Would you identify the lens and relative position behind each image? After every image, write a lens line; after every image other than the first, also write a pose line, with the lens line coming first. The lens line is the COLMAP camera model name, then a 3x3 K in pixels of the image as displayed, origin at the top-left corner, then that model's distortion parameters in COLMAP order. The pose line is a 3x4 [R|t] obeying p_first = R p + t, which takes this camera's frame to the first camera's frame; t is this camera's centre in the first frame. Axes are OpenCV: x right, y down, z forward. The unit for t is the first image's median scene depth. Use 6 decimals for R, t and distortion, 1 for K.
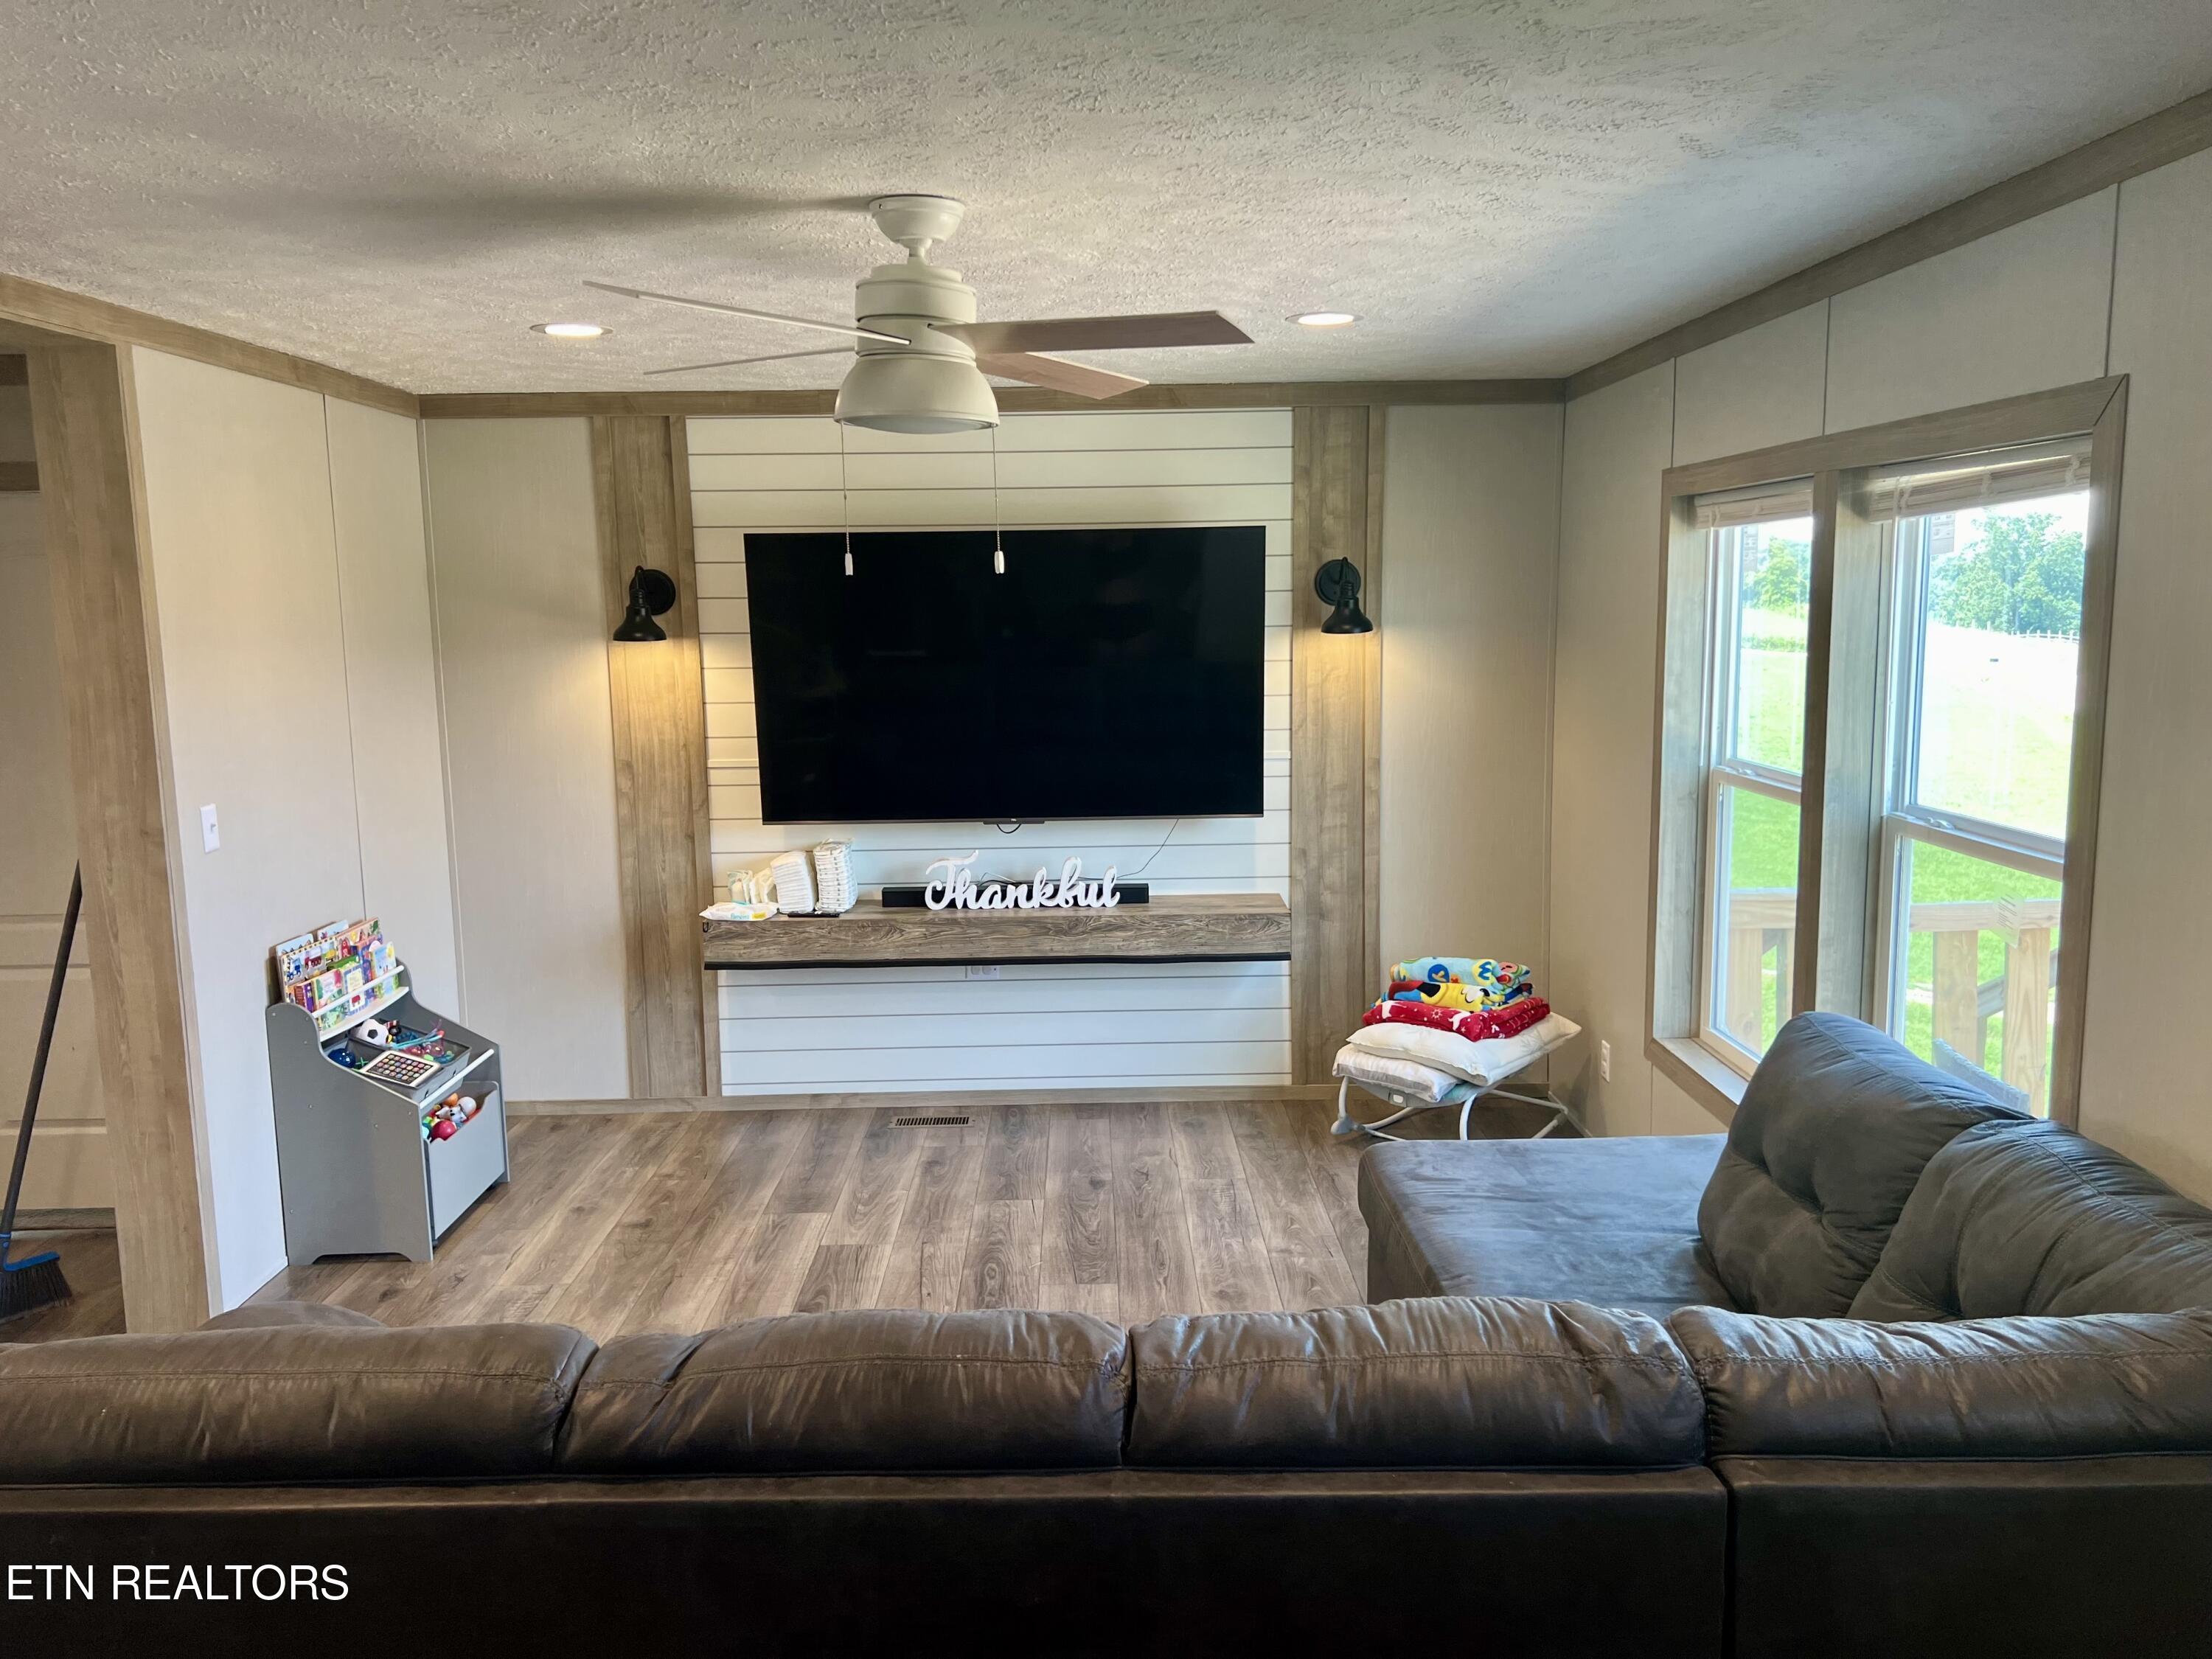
lens RADIAL K [[1604.8, 0, 1105.7], [0, 1604.8, 807.7], [0, 0, 1]] dist [0.055522, -0.048584]
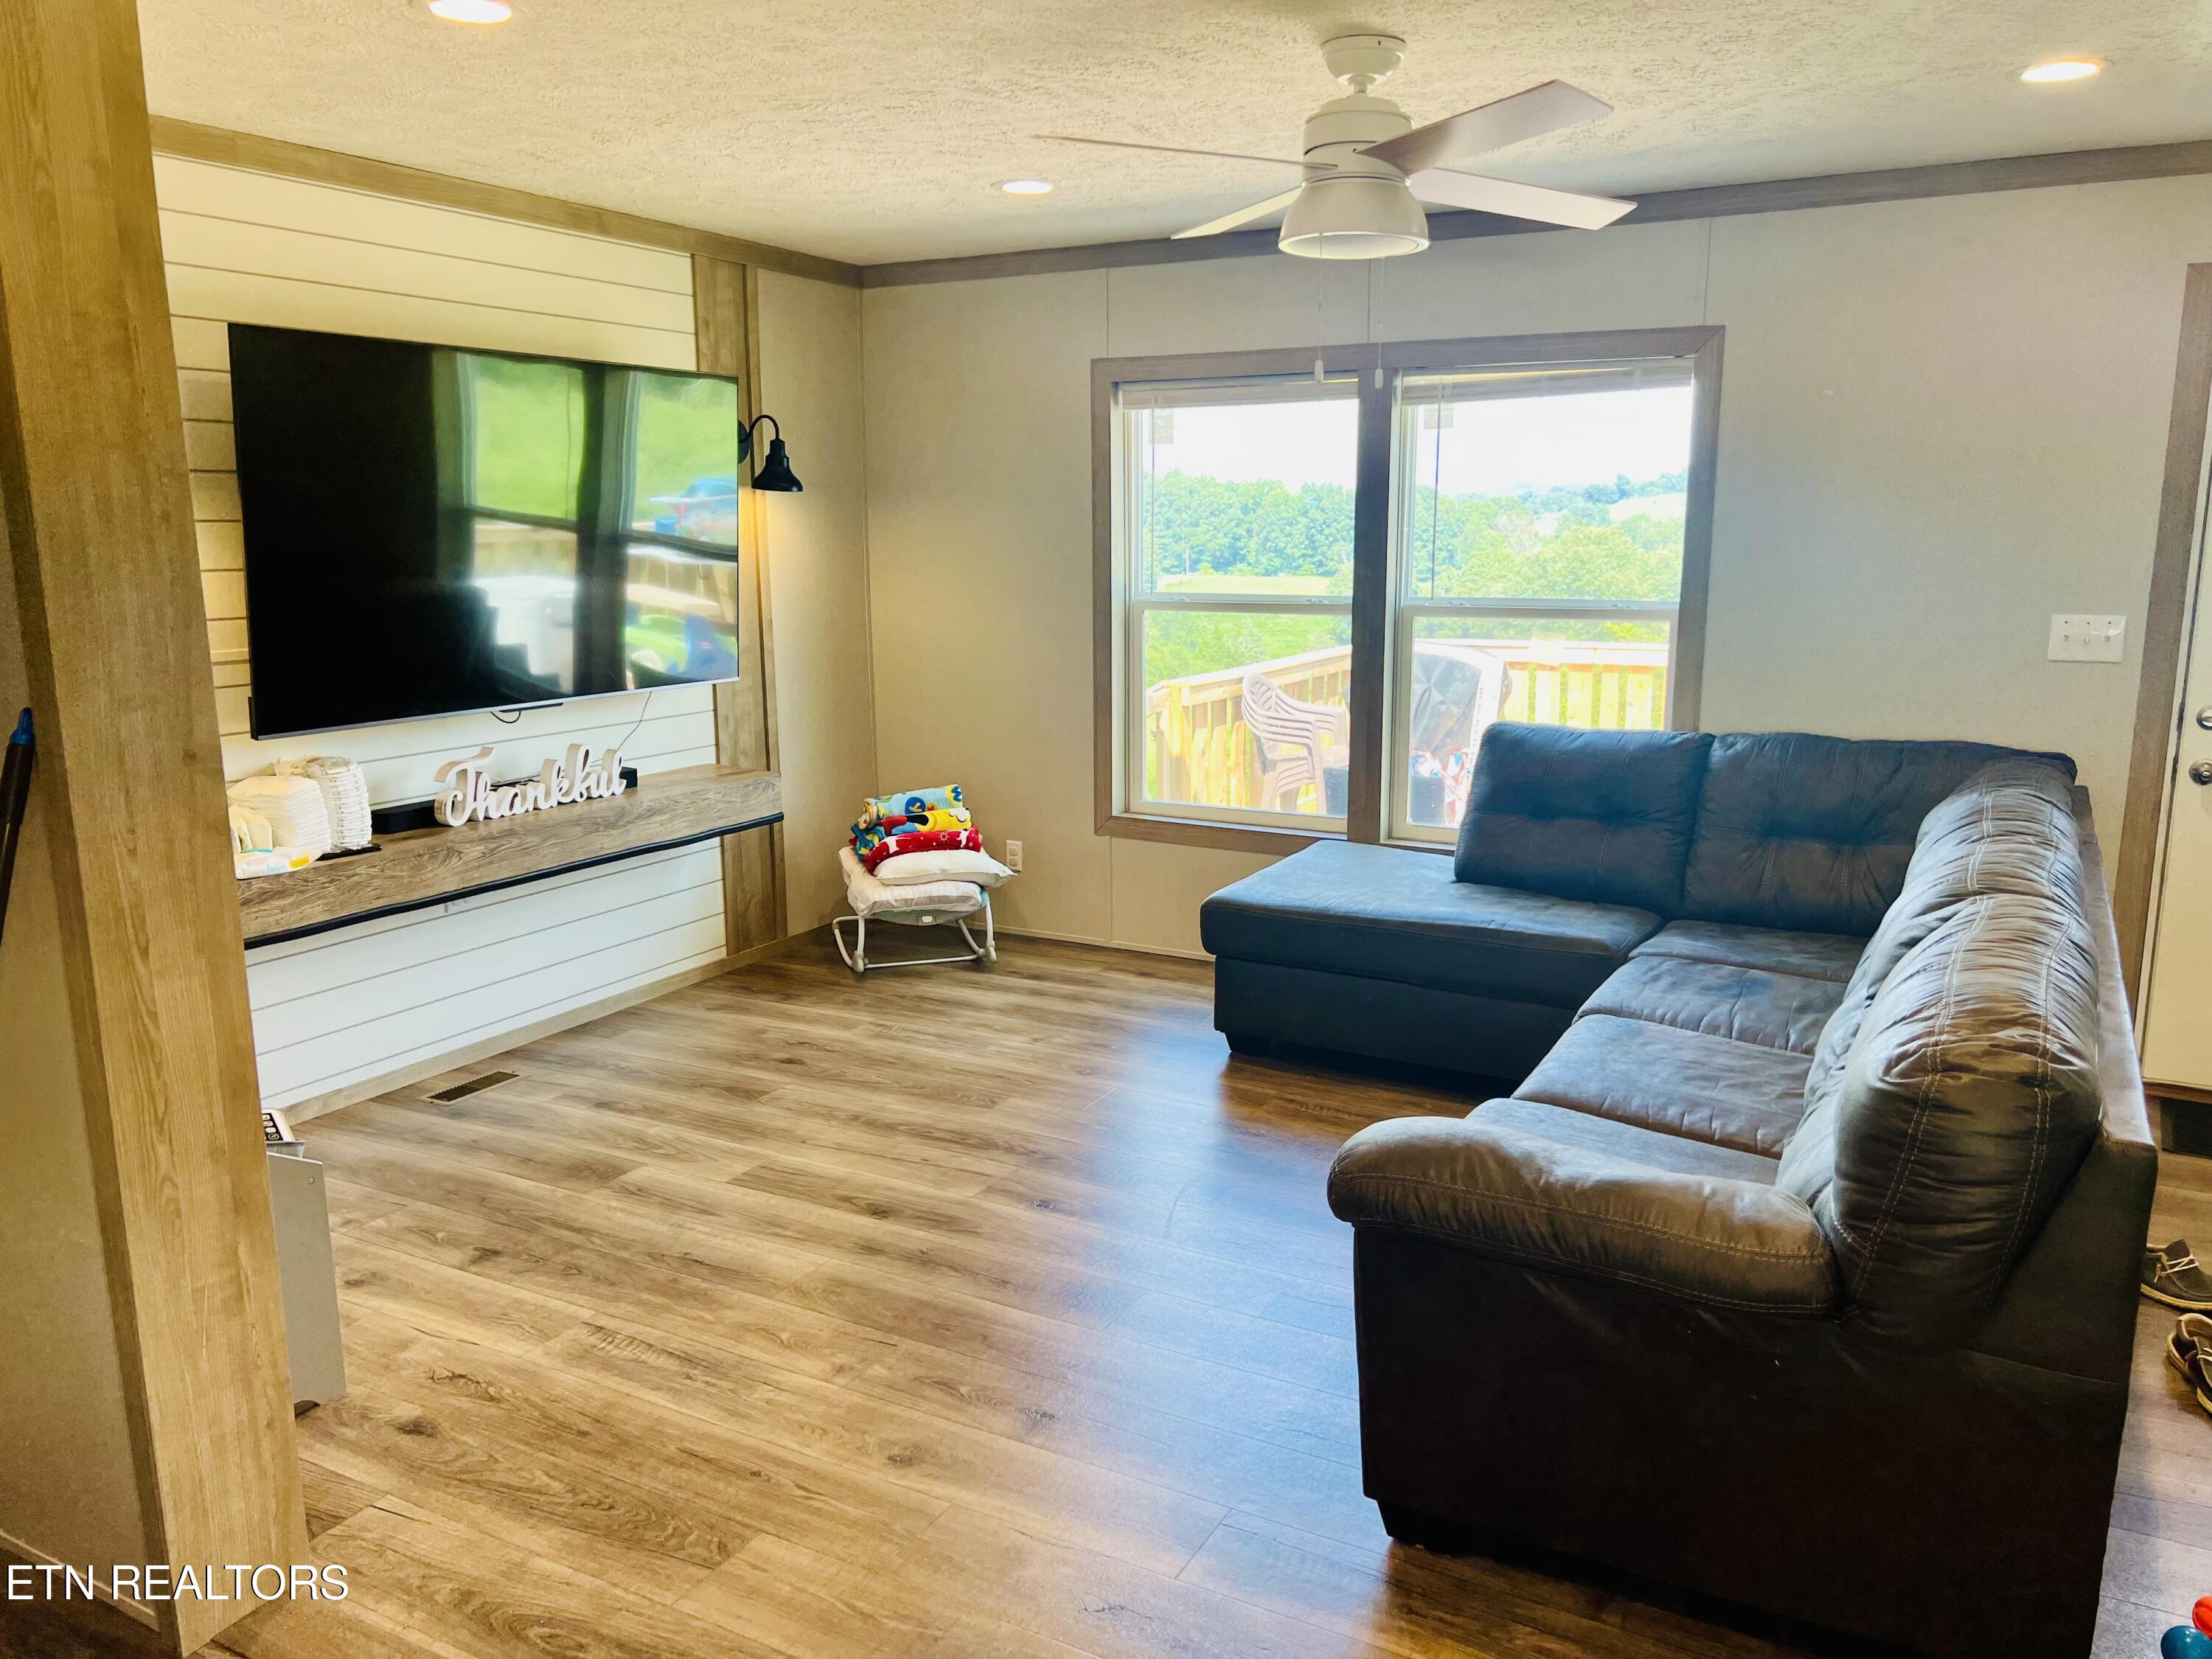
lens RADIAL K [[1604.8, 0, 1105.7], [0, 1604.8, 807.7], [0, 0, 1]] dist [0.055522, -0.048584]
pose [[0.509169, -0.141888, 0.848891, -0.666155], [0.106262, 0.989135, 0.101593, 0.007014], [-0.854082, 0.038477, 0.518713, 0.321277]]
